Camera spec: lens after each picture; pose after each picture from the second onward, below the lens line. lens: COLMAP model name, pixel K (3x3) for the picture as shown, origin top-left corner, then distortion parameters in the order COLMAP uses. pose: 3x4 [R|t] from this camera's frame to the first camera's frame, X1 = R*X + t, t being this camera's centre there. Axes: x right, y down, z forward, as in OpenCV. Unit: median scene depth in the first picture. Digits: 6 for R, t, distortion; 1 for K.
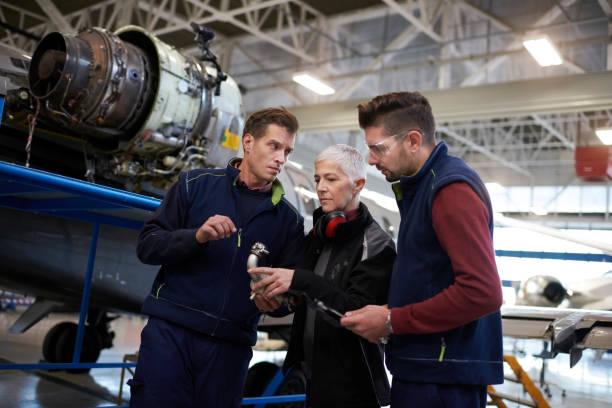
lens RADIAL K [[611.6, 0, 306.0], [0, 611.6, 204.0], [0, 0, 1]] dist [-0.119223, 0.137161]
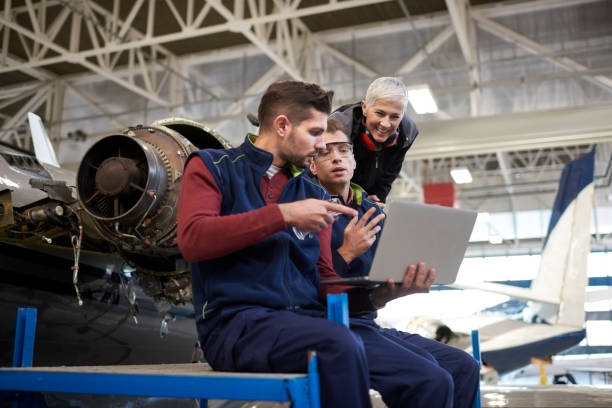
lens RADIAL K [[640.8, 0, 298.8], [0, 640.8, 213.1], [0, 0, 1]] dist [-0.077637, 0.006238]
pose [[0.954125, -0.047979, 0.295539, -0.385956], [0.059944, 0.997703, -0.031555, -0.123456], [-0.293346, 0.047823, 0.954809, 0.112051]]
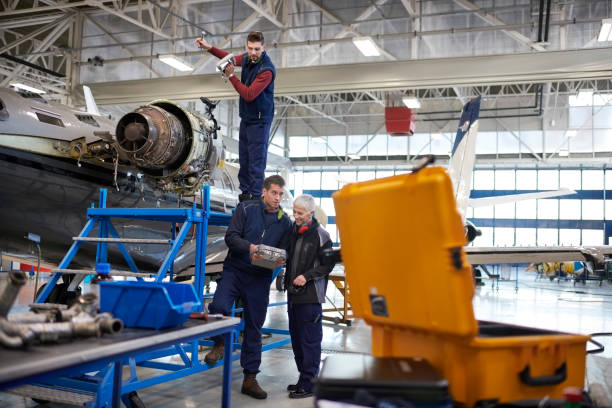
lens RADIAL K [[611.6, 0, 306.0], [0, 611.6, 204.0], [0, 0, 1]] dist [-0.119223, 0.137161]
pose [[0.952631, -0.060401, 0.298070, -0.420901], [0.030624, 0.994149, 0.103583, -0.165447], [-0.302583, -0.089548, 0.948907, -0.701157]]
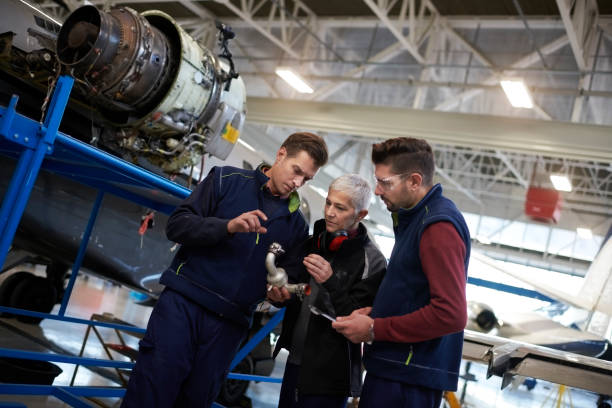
lens RADIAL K [[611.6, 0, 306.0], [0, 611.6, 204.0], [0, 0, 1]] dist [-0.119223, 0.137161]
pose [[0.980925, 0.176167, 0.082171, -0.061000], [-0.177306, 0.984133, 0.006709, -0.013888], [-0.079686, -0.021150, 0.996596, -0.084198]]
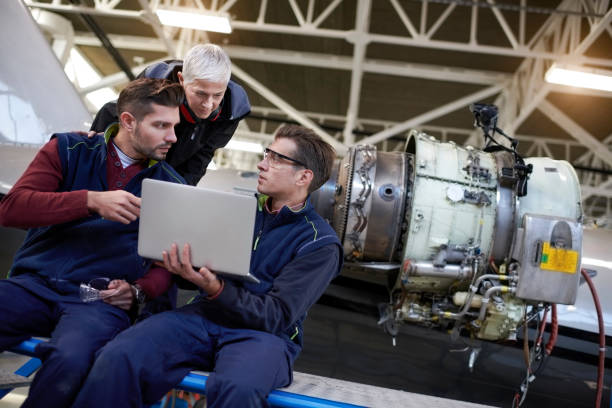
lens RADIAL K [[611.6, 0, 306.0], [0, 611.6, 204.0], [0, 0, 1]] dist [-0.119223, 0.137161]
pose [[0.585636, -0.179265, -0.790503, 0.242055], [0.006410, 0.976232, -0.216635, -0.025522], [0.810549, 0.121802, 0.572865, 0.421527]]
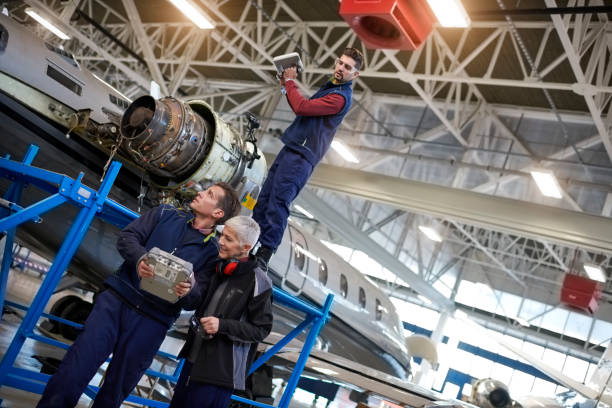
lens RADIAL K [[611.6, 0, 306.0], [0, 611.6, 204.0], [0, 0, 1]] dist [-0.119223, 0.137161]
pose [[0.958040, 0.284993, -0.030638, 0.037738], [-0.286451, 0.955766, -0.066768, -0.048625], [0.010254, 0.072743, 0.997298, -0.333701]]
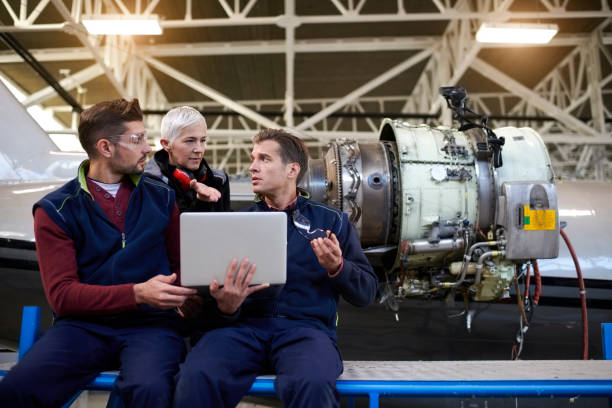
lens RADIAL K [[611.6, 0, 306.0], [0, 611.6, 204.0], [0, 0, 1]] dist [-0.119223, 0.137161]
pose [[0.617536, -0.249044, -0.746073, 0.245475], [0.169707, 0.968395, -0.182788, -0.039973], [0.768016, -0.013736, 0.640283, 0.350227]]
